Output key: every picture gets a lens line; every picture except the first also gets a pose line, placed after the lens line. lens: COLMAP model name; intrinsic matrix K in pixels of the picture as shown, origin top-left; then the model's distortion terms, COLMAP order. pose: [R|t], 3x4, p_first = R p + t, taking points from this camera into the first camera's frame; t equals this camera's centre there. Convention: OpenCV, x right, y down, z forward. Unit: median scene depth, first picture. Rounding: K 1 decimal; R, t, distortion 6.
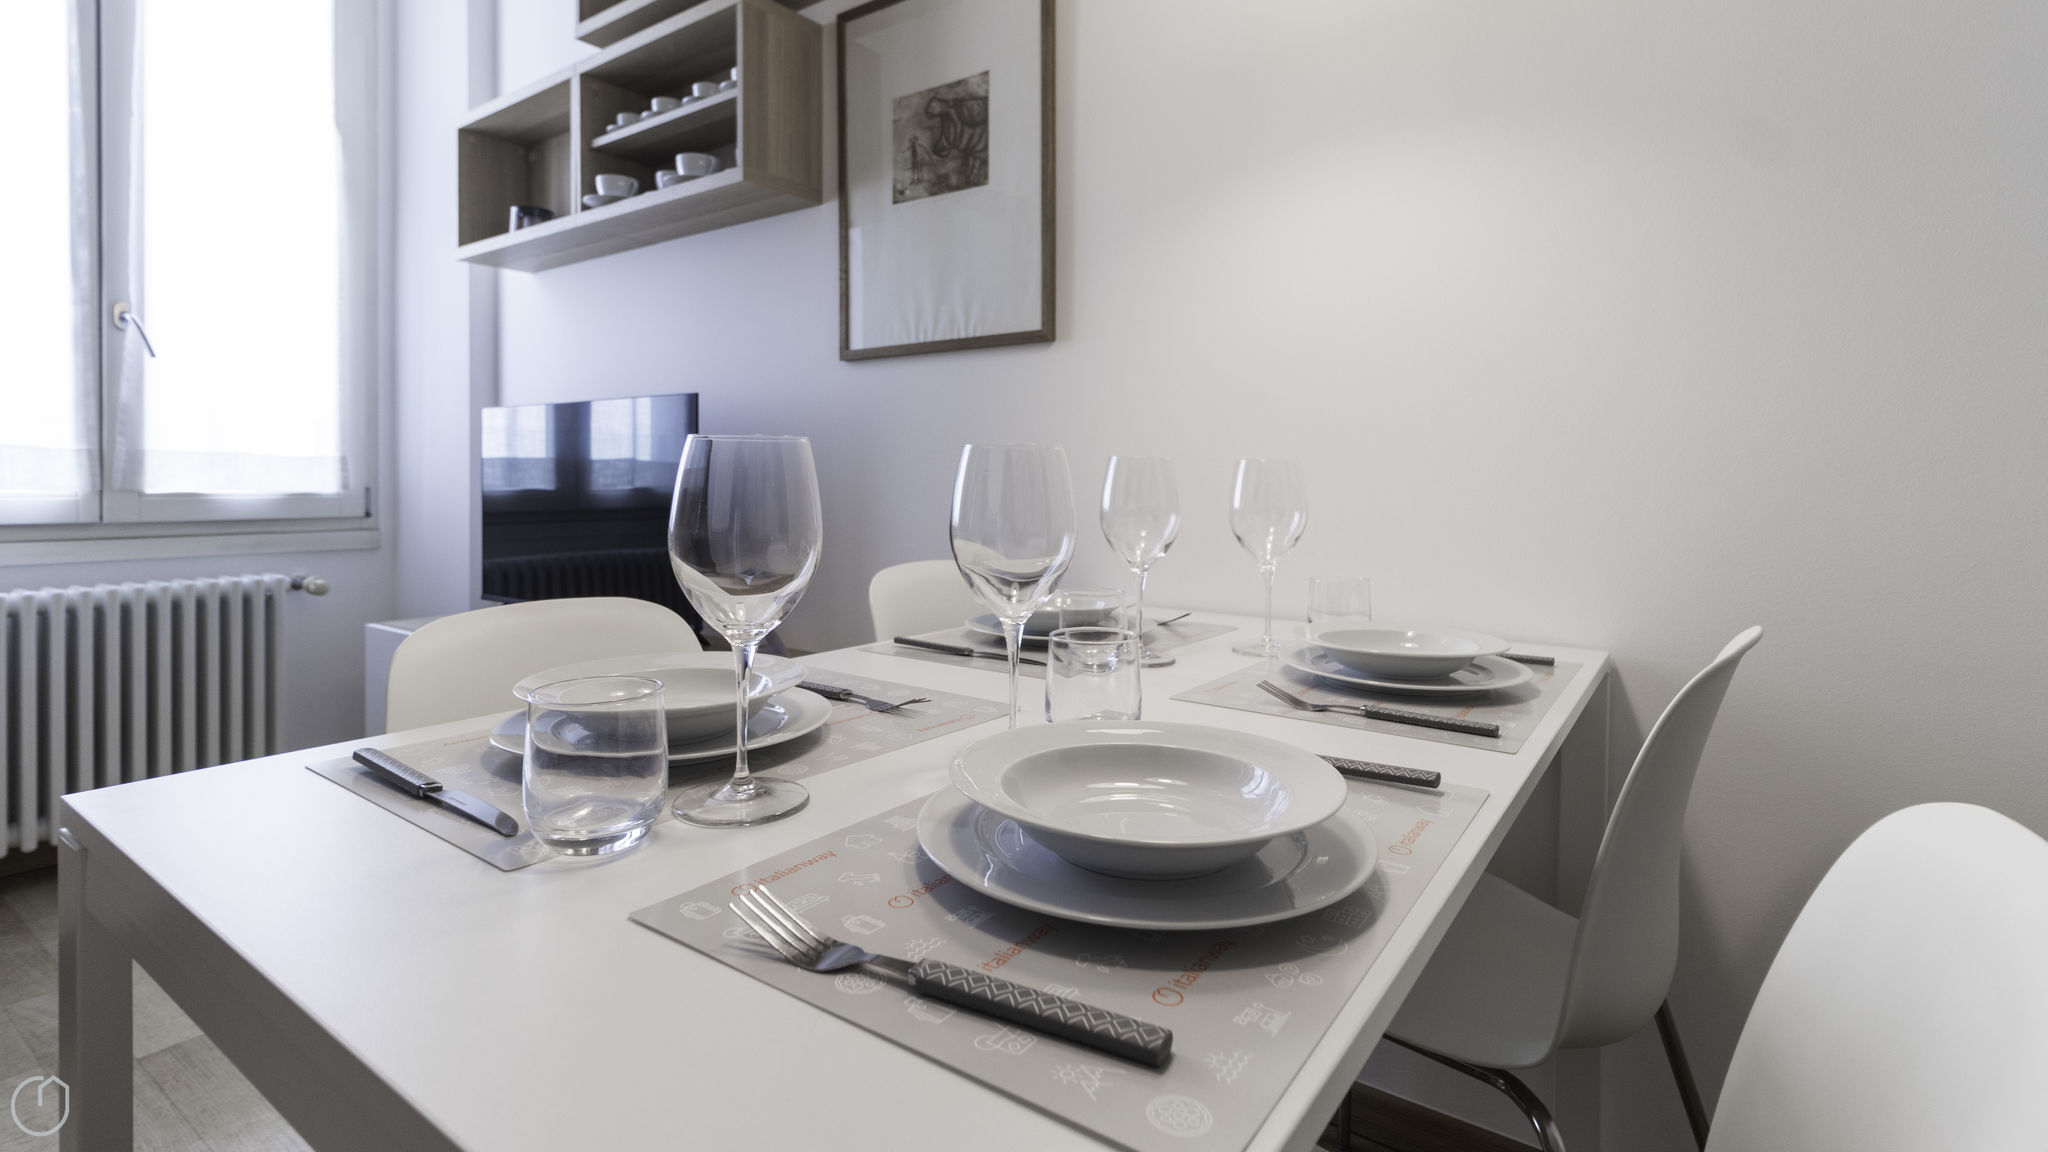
lens RADIAL K [[919.3, 0, 1040.1], [0, 919.3, 482.7], [0, 0, 1]] dist [-0.009669, 0.000625]
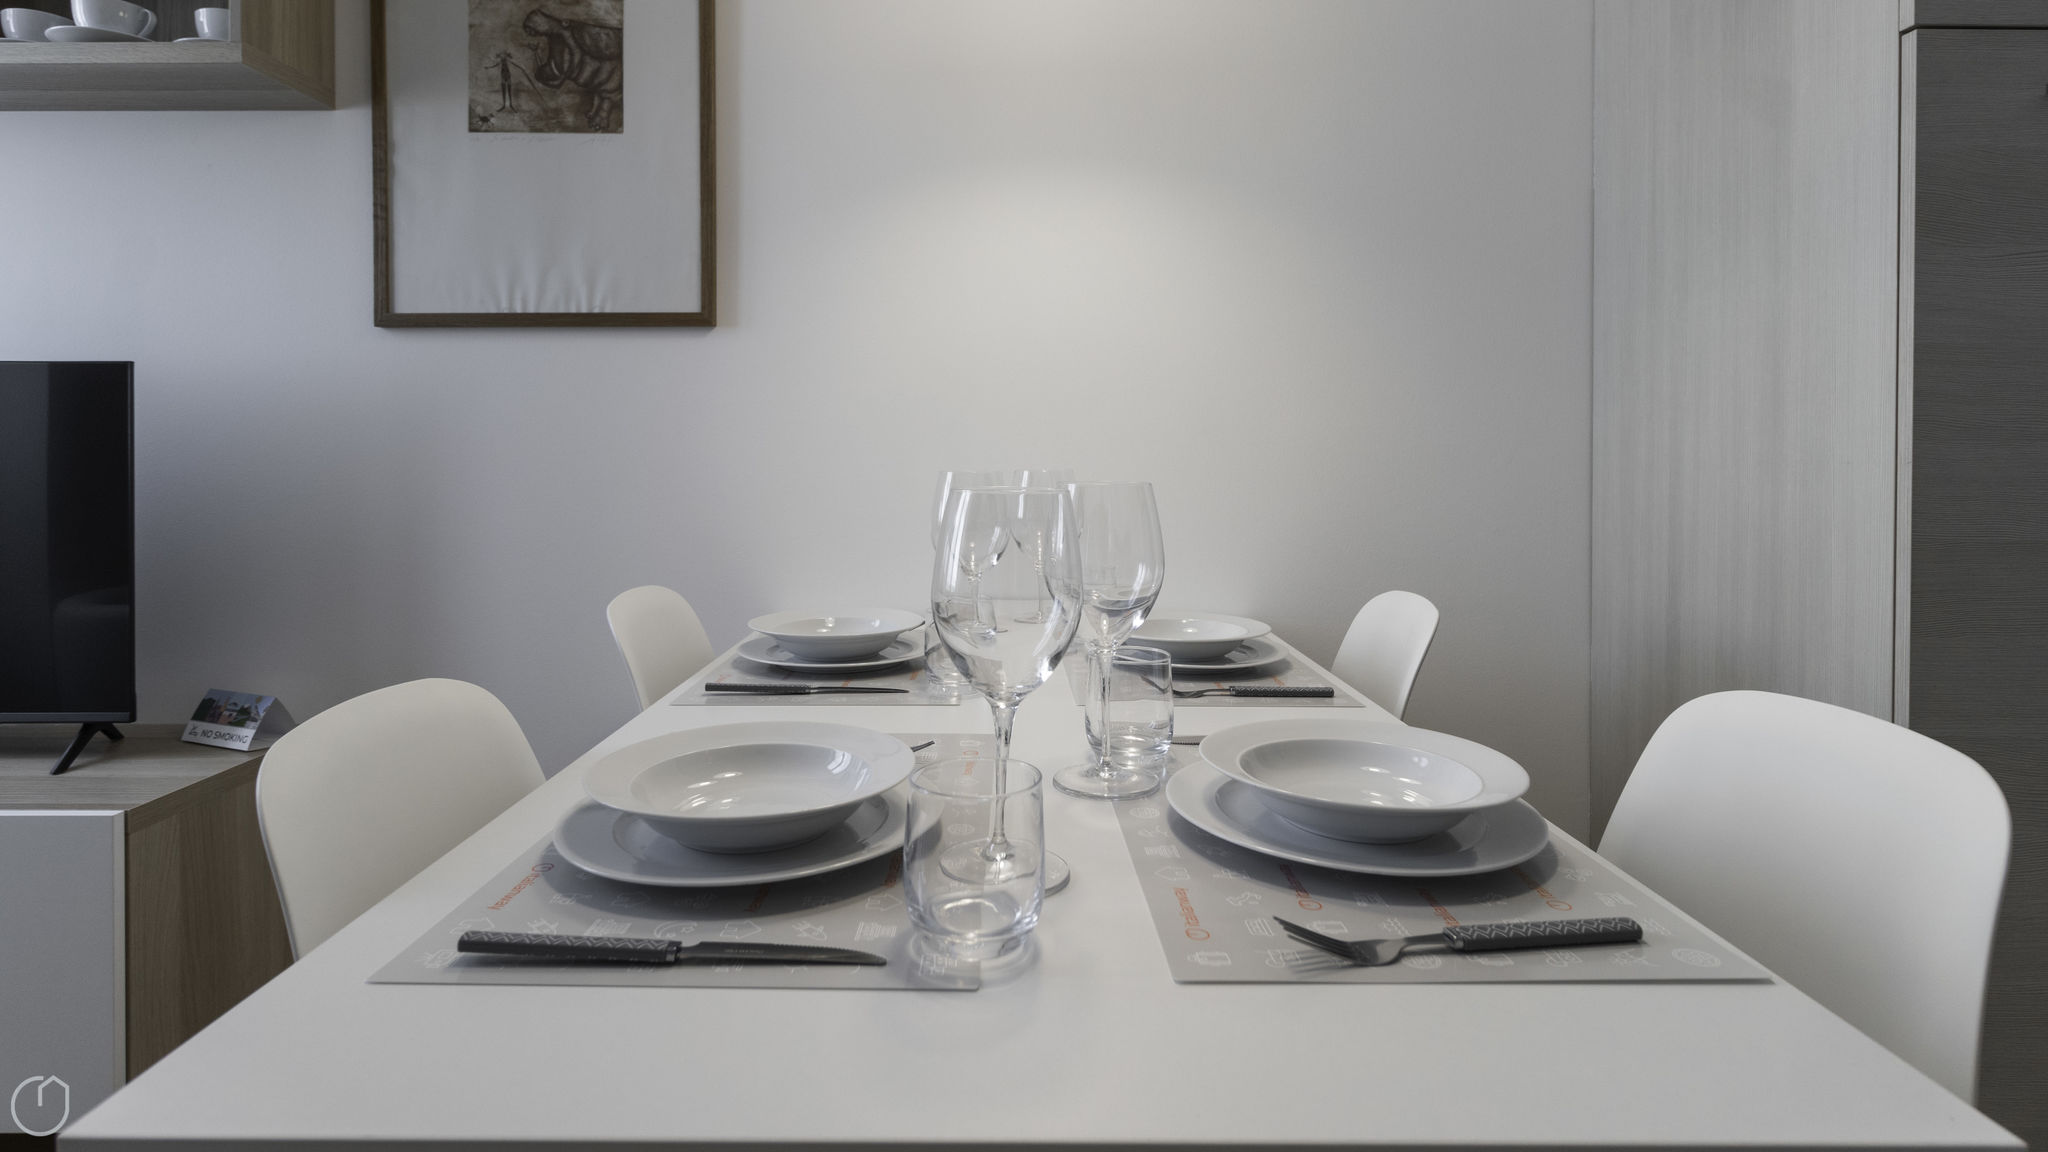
lens RADIAL K [[1005.9, 0, 1016.6], [0, 1005.9, 451.9], [0, 0, 1]] dist [-0.000215, -0.001968]
pose [[0.825783, -0.006424, 0.563951, -0.263124], [0.008752, 0.999961, -0.001425, -0.026438], [-0.563920, 0.006112, 0.825807, 0.034729]]
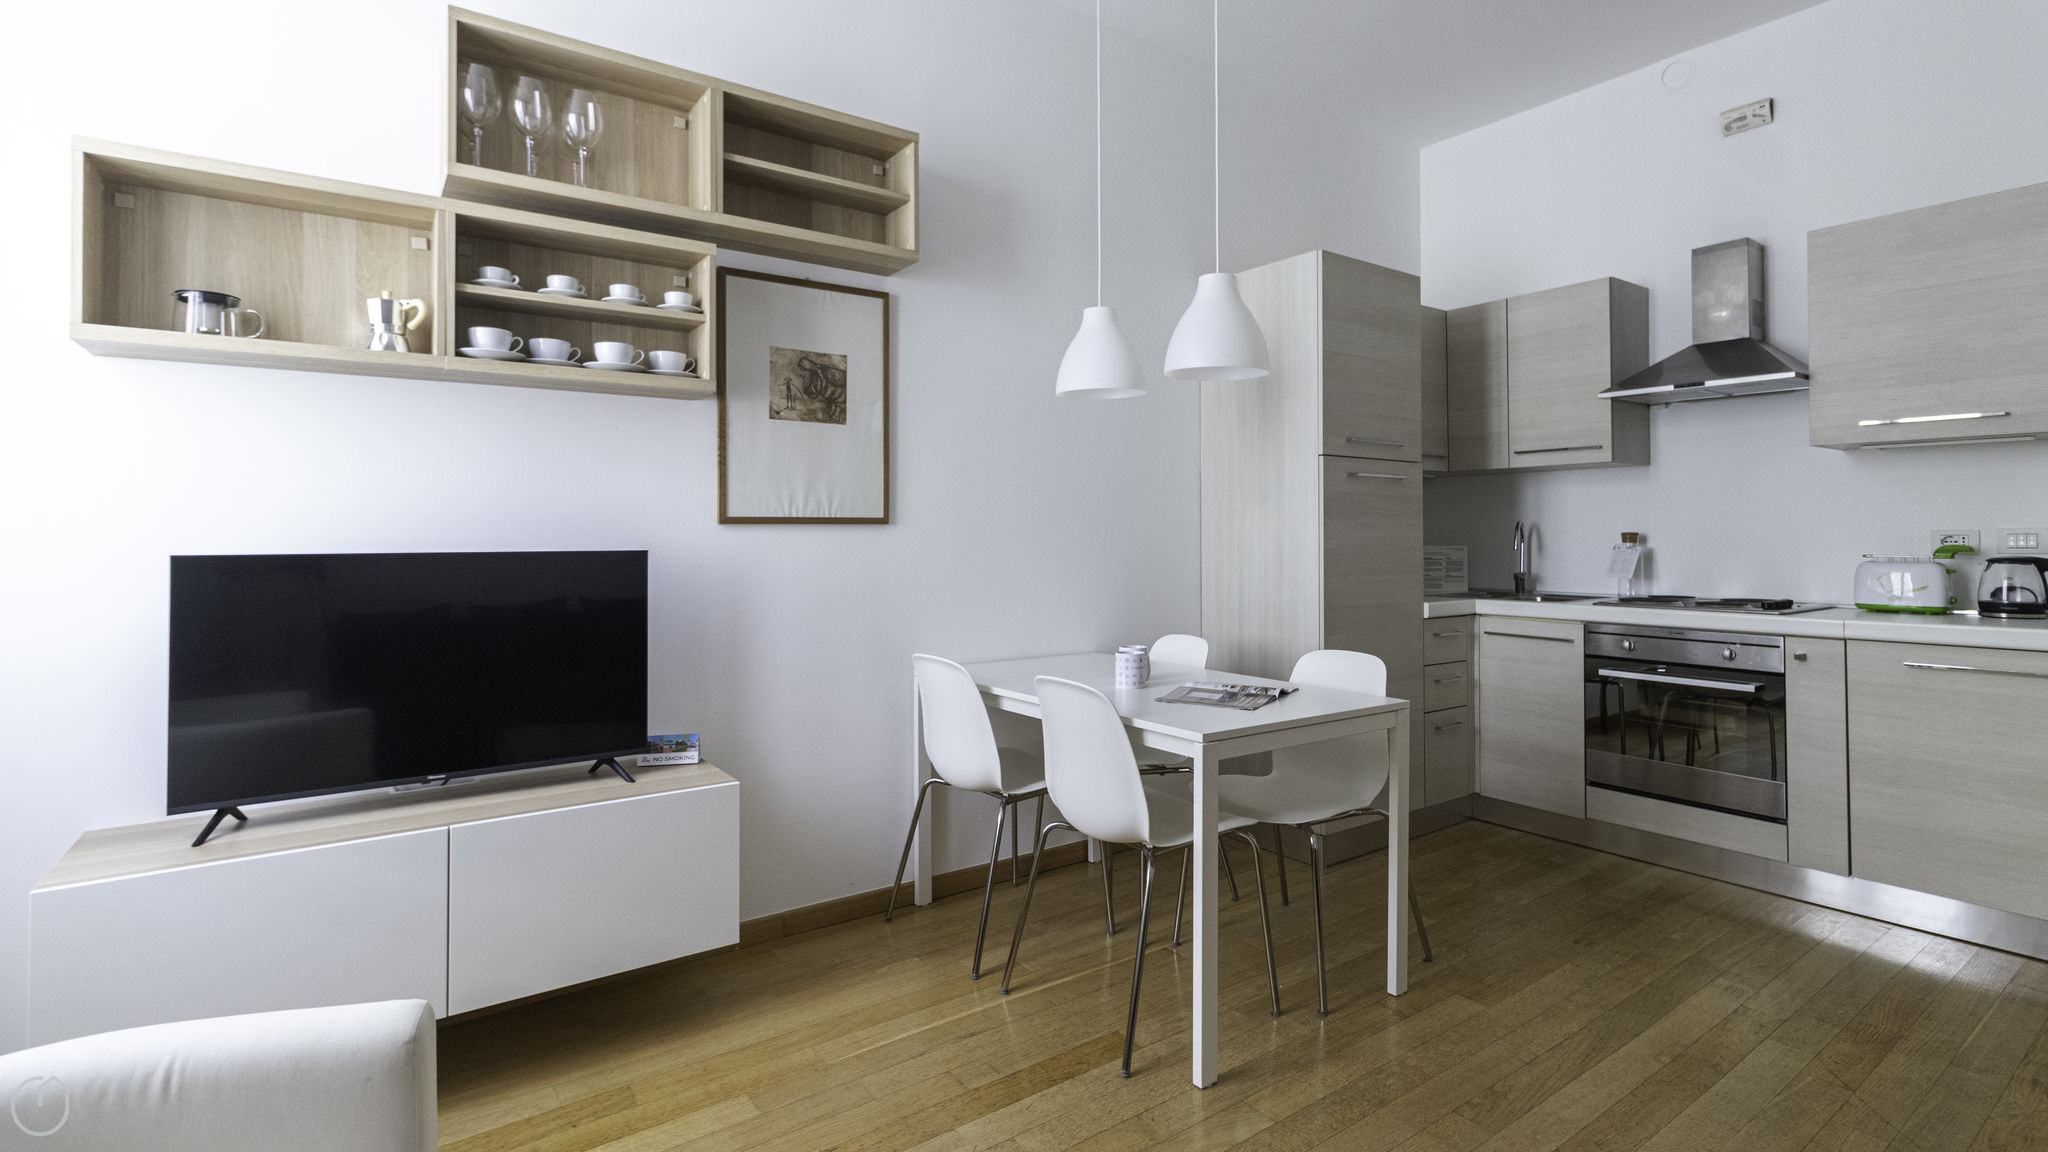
lens RADIAL K [[952.8, 0, 1027.7], [0, 952.8, 516.5], [0, 0, 1]] dist [-0.000112, 0.002719]
pose [[0.356324, 0.015020, 0.934242, -1.426594], [0.015480, 0.999639, -0.021976, -0.112539], [-0.934234, 0.022292, 0.355963, 0.095079]]
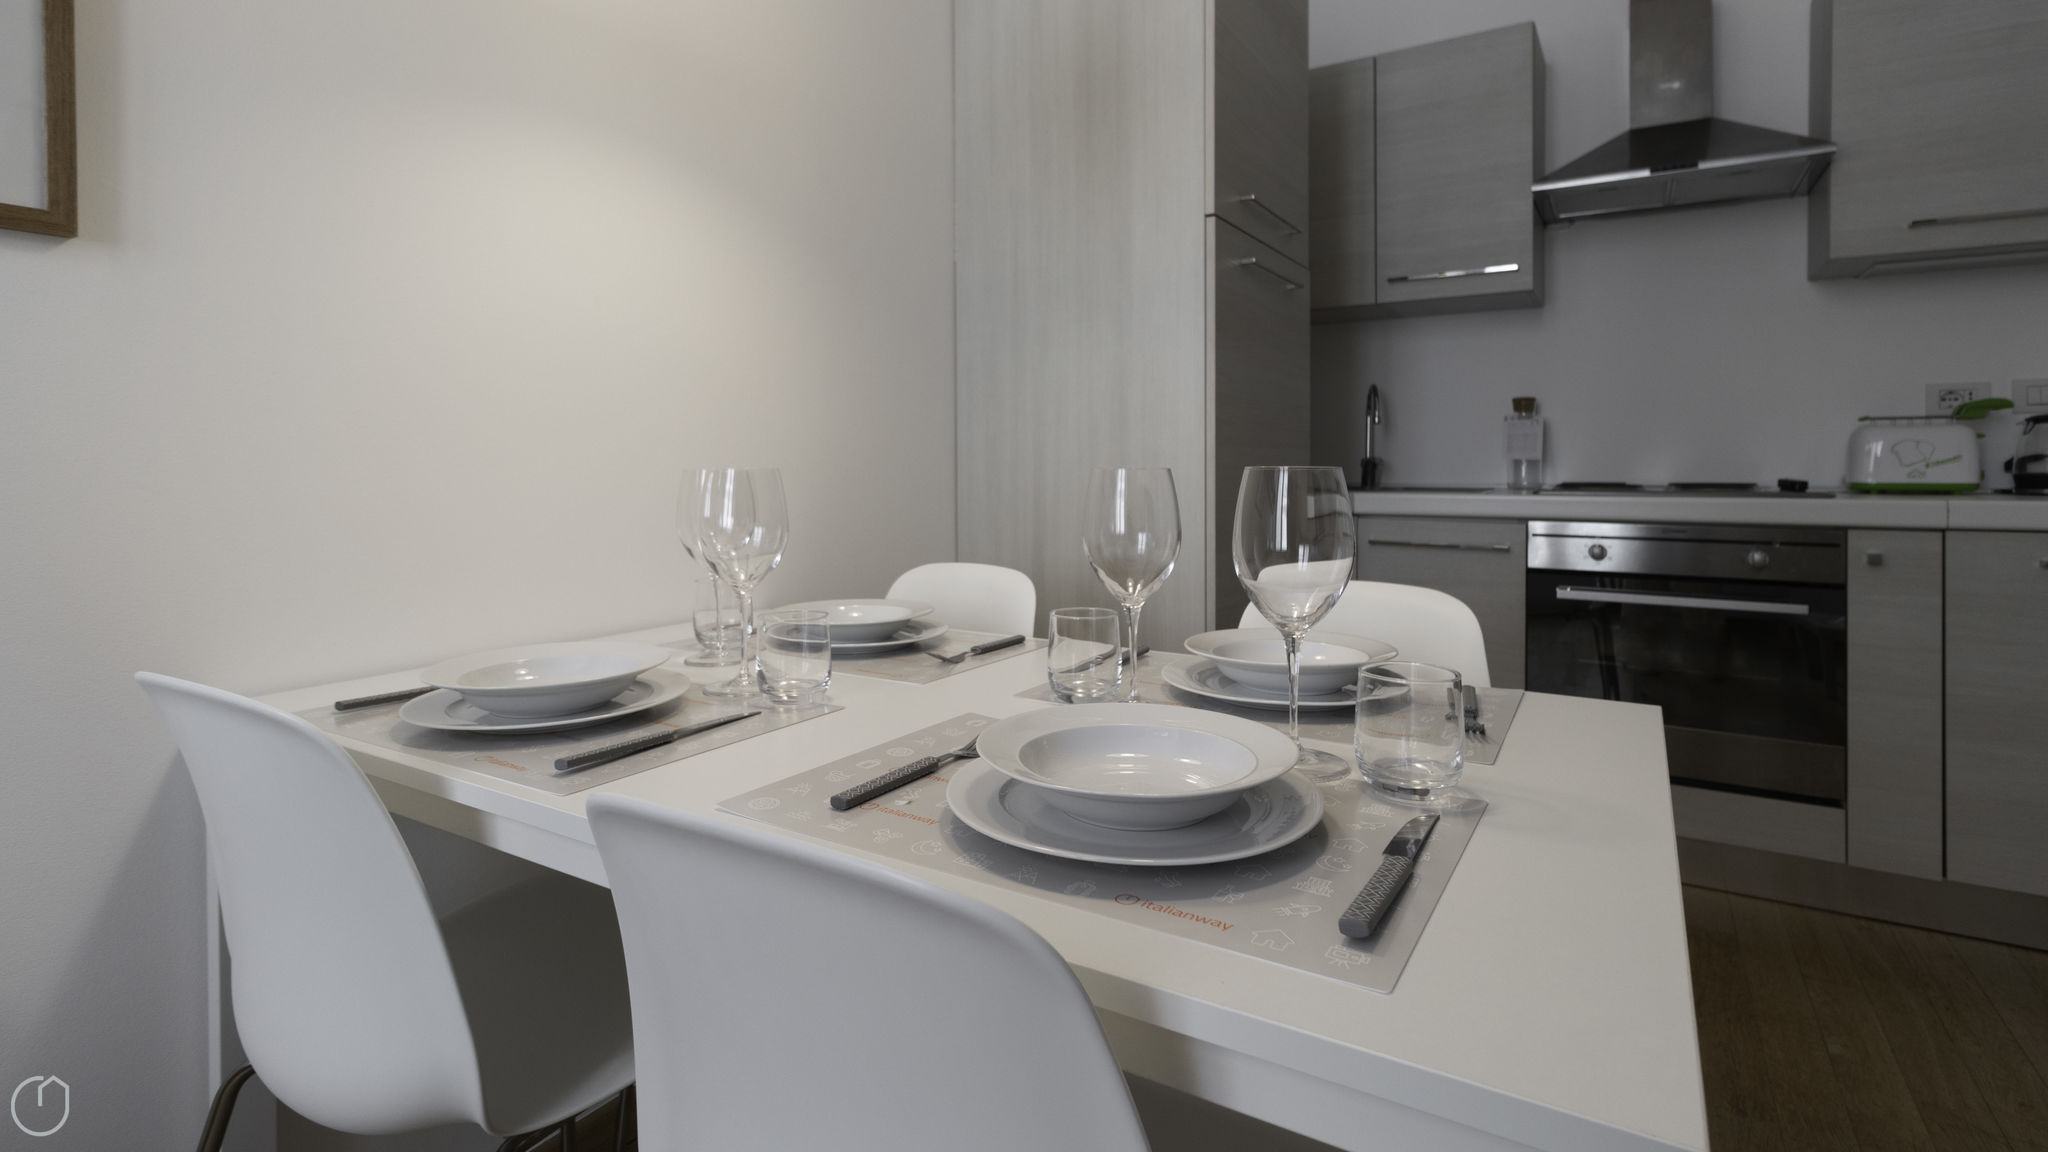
lens RADIAL K [[952.8, 0, 1034.7], [0, 952.8, 466.1], [0, 0, 1]] dist [-0.000112, 0.002719]
pose [[-0.030377, -0.008774, 0.999500, -0.481318], [0.019031, 0.999775, 0.009355, -0.021297], [-0.999357, 0.019305, -0.030204, 0.430378]]
